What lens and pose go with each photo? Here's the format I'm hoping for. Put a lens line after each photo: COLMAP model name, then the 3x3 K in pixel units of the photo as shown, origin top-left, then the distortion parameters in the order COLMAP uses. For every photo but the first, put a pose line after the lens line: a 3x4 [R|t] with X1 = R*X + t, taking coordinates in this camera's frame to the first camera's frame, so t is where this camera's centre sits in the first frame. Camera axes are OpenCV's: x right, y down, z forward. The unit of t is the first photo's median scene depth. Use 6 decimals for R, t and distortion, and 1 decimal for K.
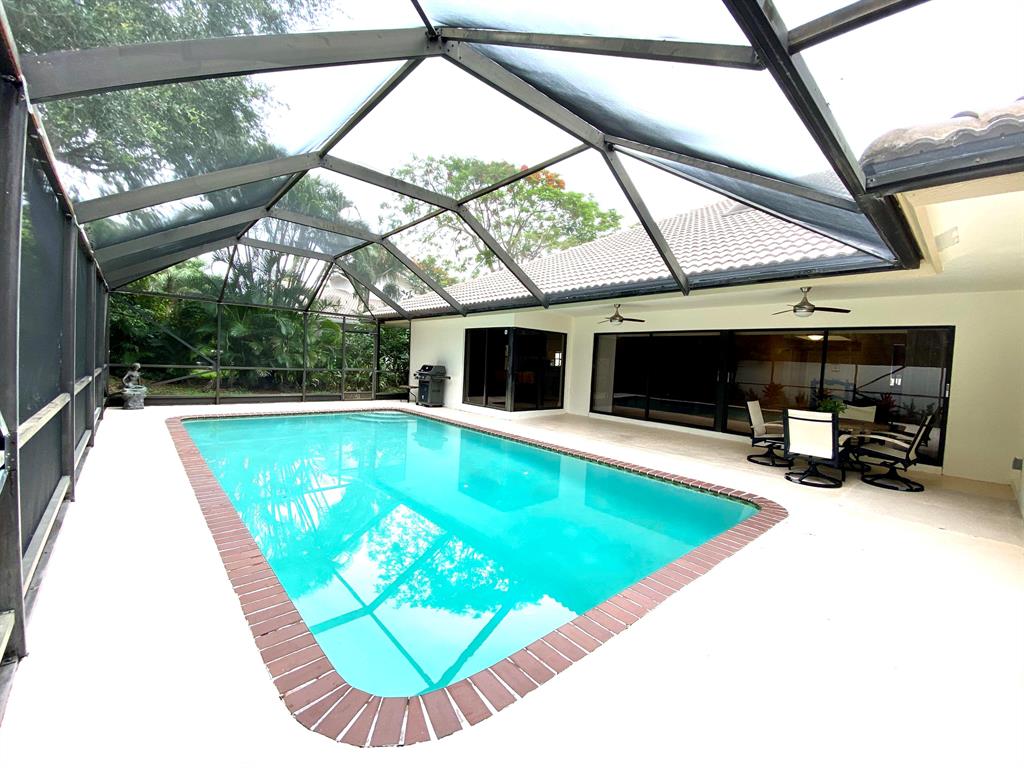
lens RADIAL K [[416.6, 0, 512.0], [0, 416.6, 384.0], [0, 0, 1]] dist [0.001856, -0.015946]
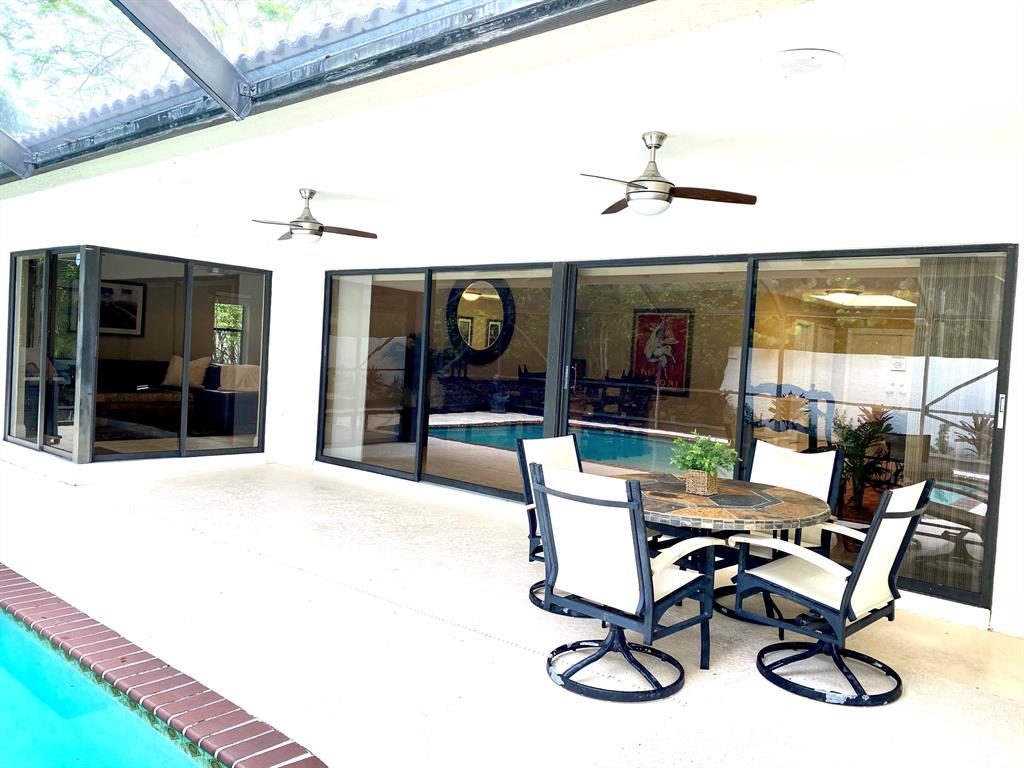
lens RADIAL K [[824.3, 0, 512.0], [0, 824.3, 384.0], [0, 0, 1]] dist [-0.001670, 0.000273]
pose [[0.987823, 0.006390, 0.155452, 0.271091], [-0.004378, 0.999902, -0.013279, 0.001177], [-0.155522, 0.012437, 0.987754, 0.168440]]
